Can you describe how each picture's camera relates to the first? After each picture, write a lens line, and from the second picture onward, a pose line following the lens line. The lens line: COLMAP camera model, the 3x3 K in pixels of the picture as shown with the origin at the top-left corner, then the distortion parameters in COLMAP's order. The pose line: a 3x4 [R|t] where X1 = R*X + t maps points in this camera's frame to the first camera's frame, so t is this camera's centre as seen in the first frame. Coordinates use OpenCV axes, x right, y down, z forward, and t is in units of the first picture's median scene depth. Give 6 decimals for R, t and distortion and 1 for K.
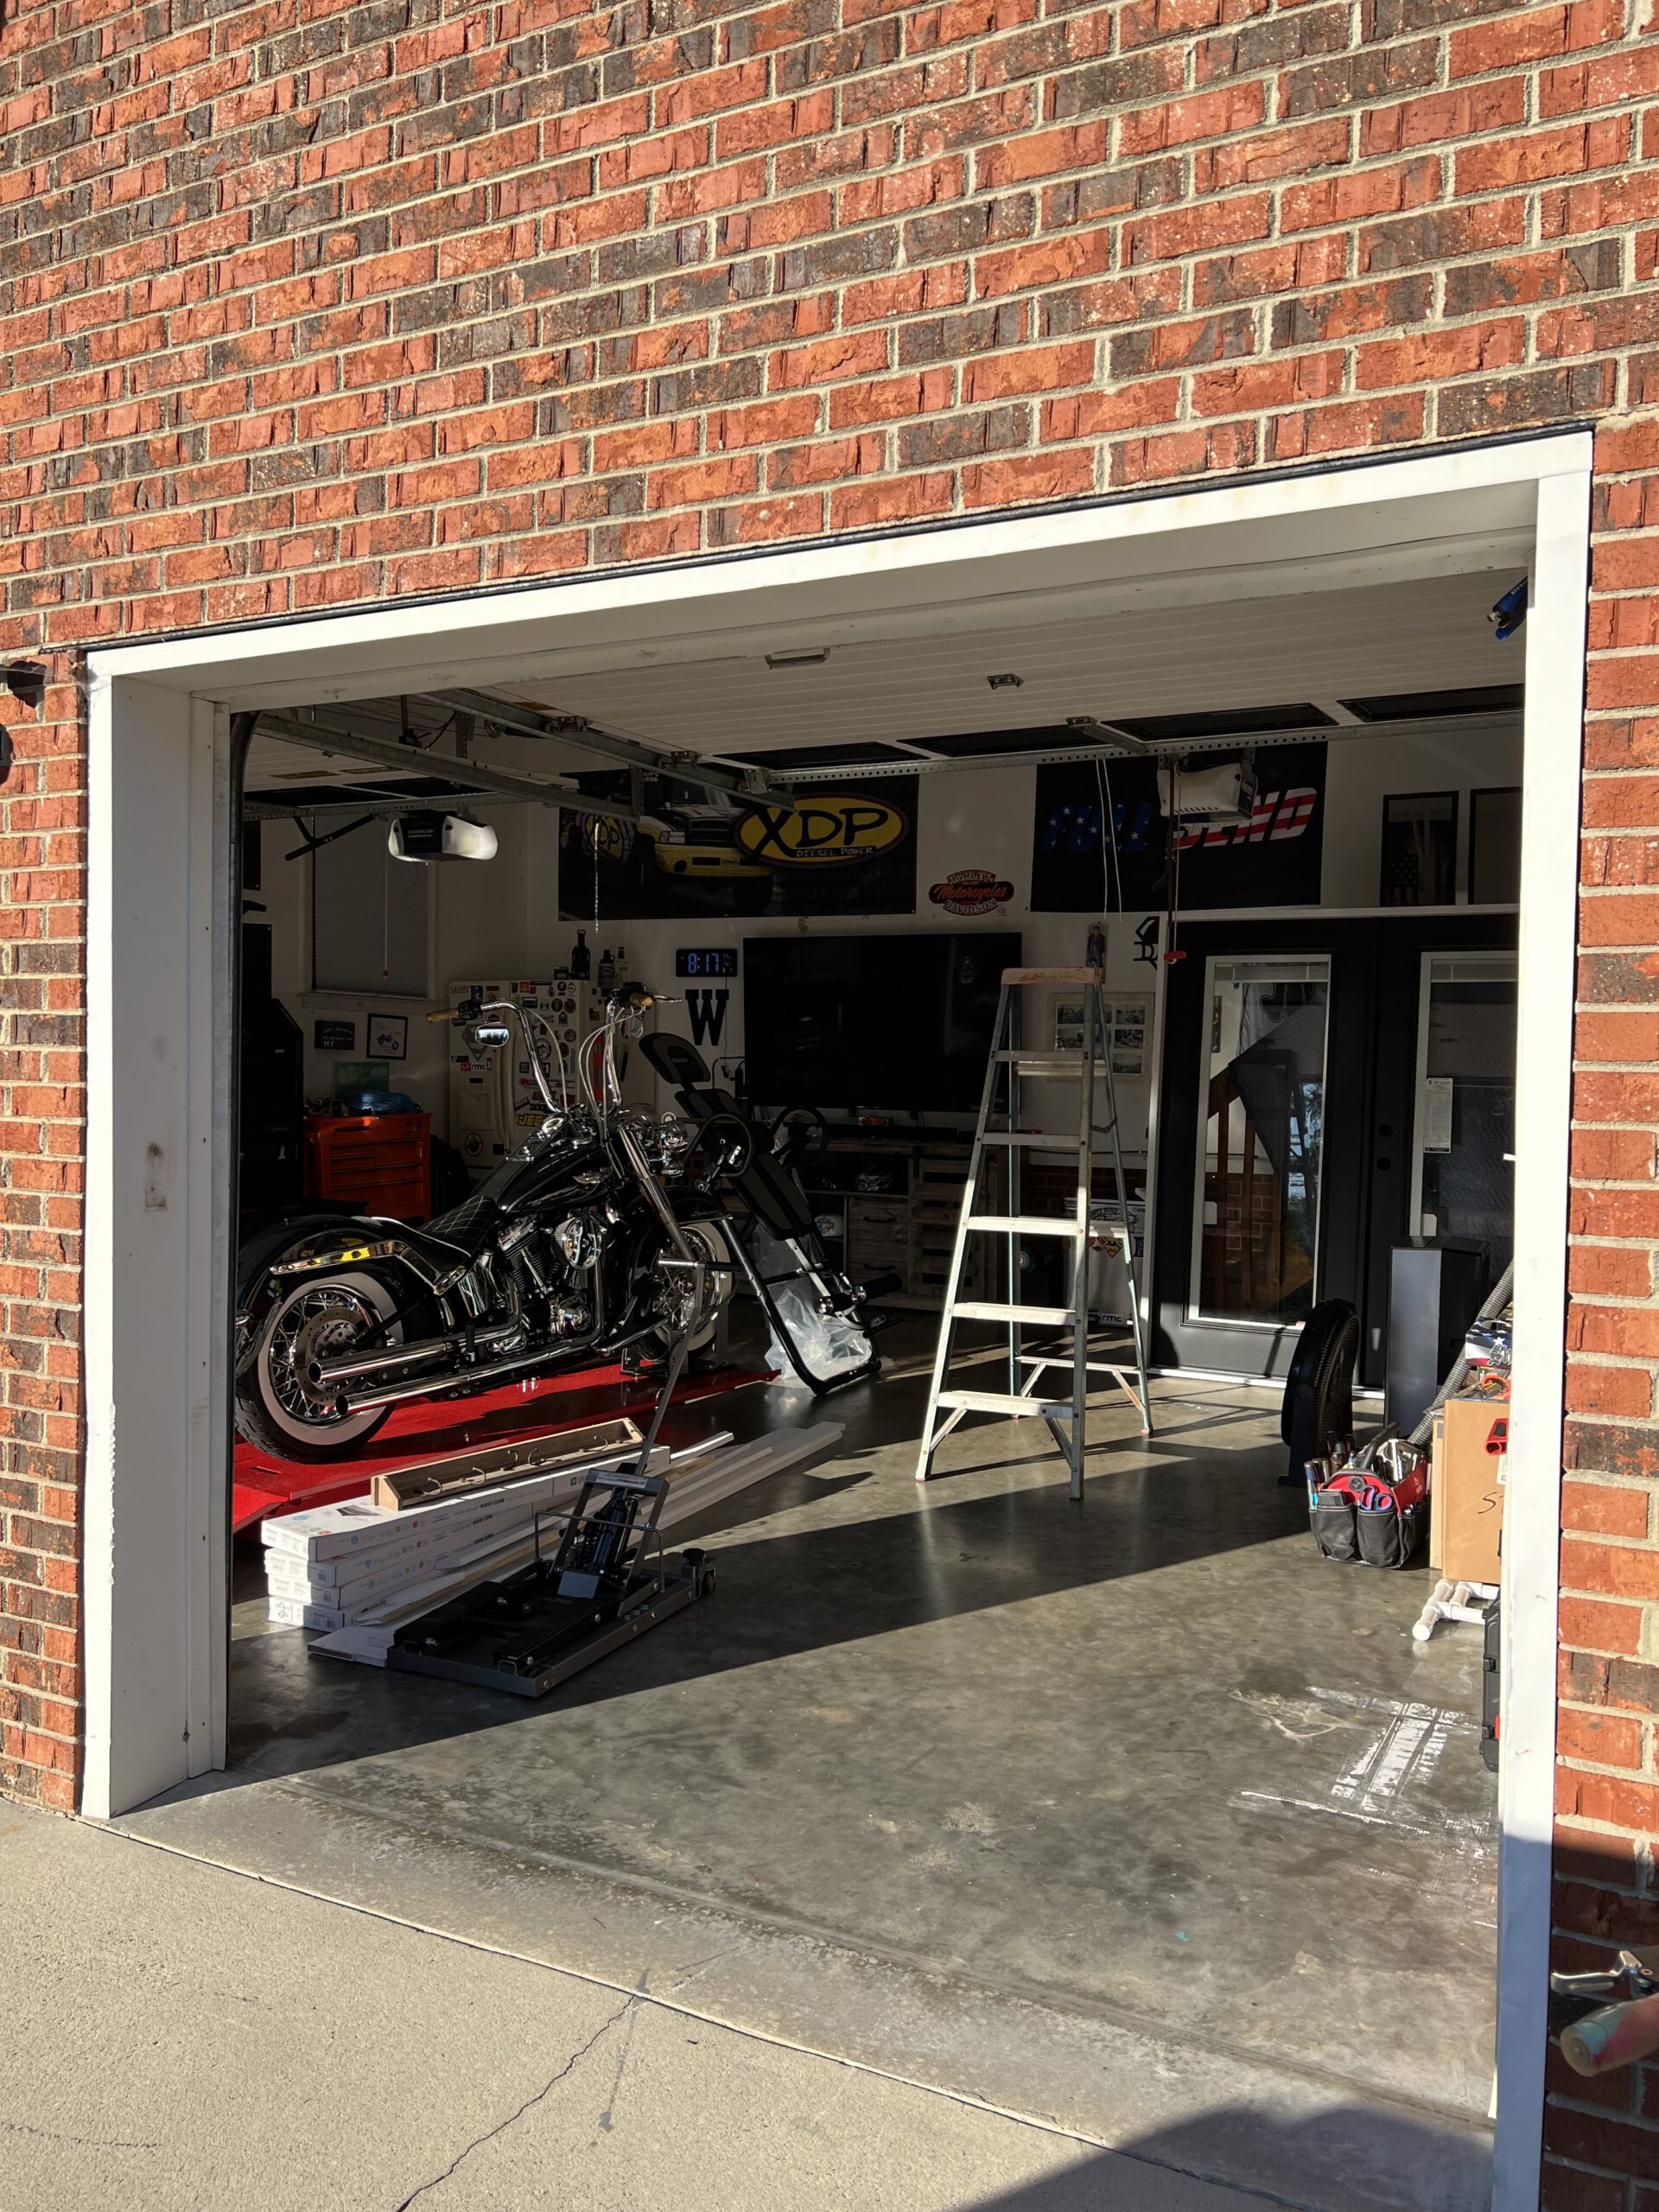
lens RADIAL K [[1657.7, 0, 856.4], [0, 1657.7, 1101.2], [0, 0, 1]] dist [0.052894, -0.056595]
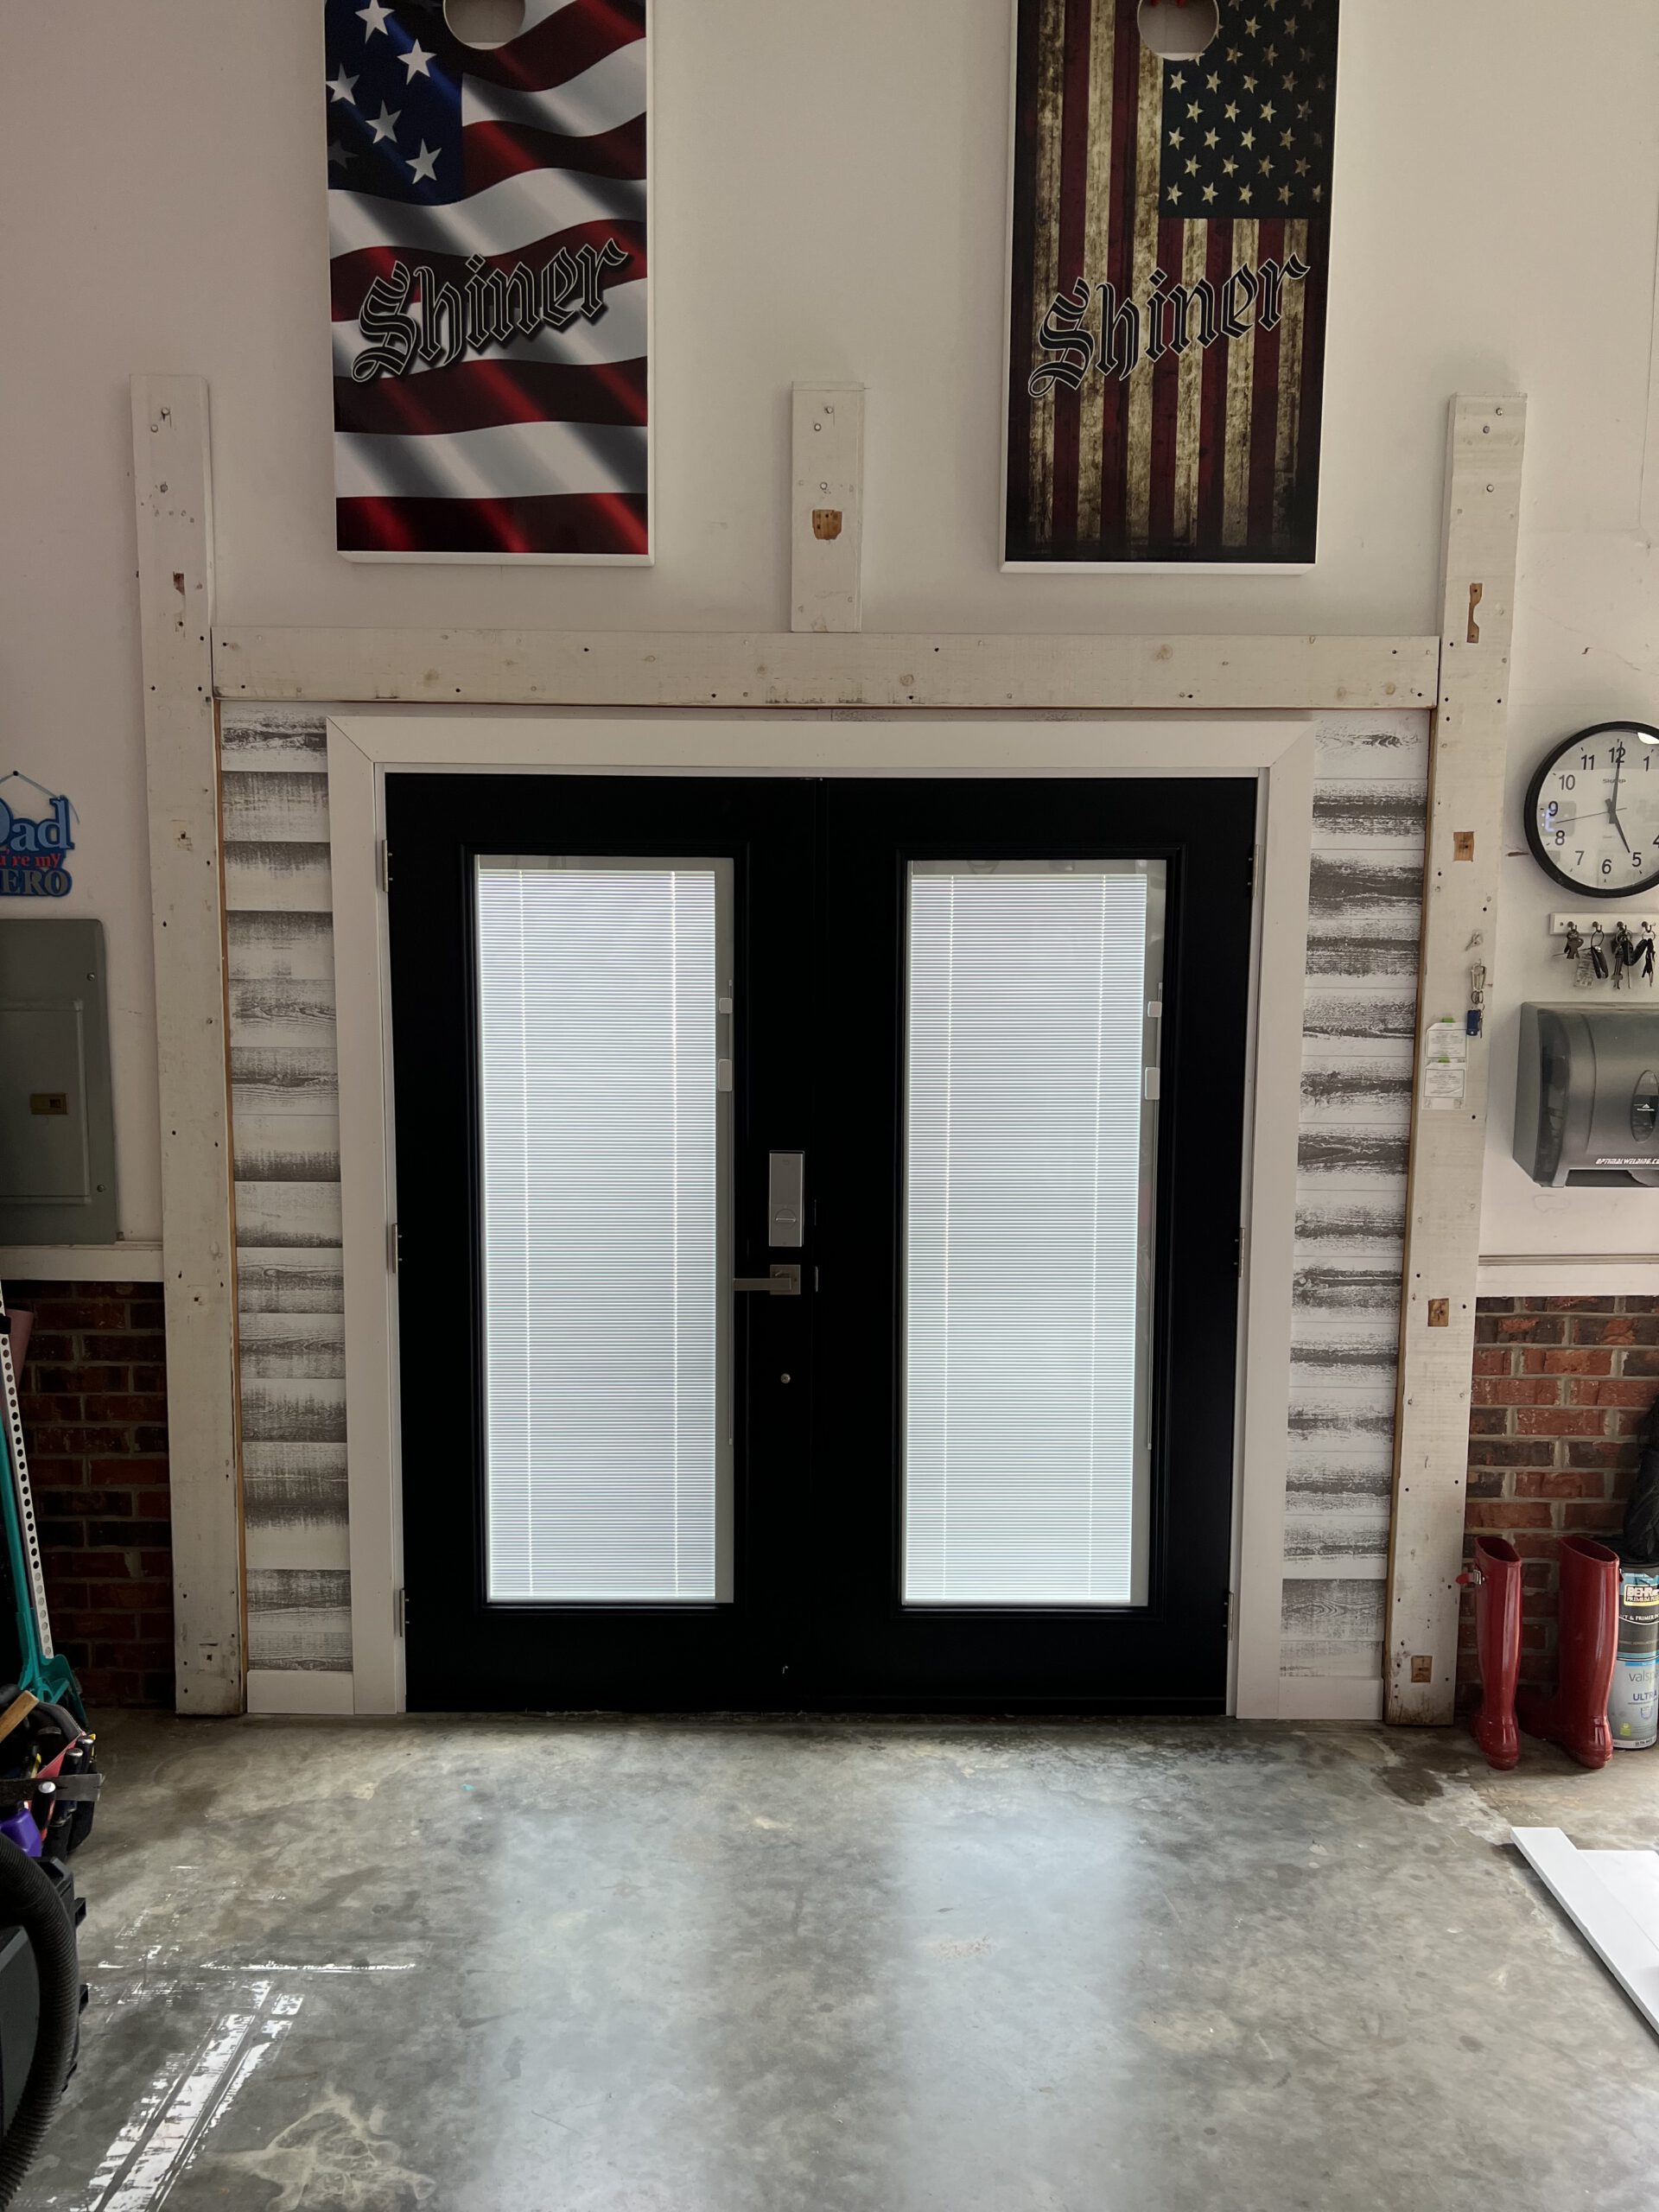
lens RADIAL K [[1657.7, 0, 829.0], [0, 1657.7, 1117.4], [0, 0, 1]] dist [0.052894, -0.056595]
pose [[-0.894161, 0.028394, -0.446844, 0.482660], [-0.035814, 0.990254, 0.134590, -0.145865], [0.446311, 0.136349, -0.884430, 2.099823]]
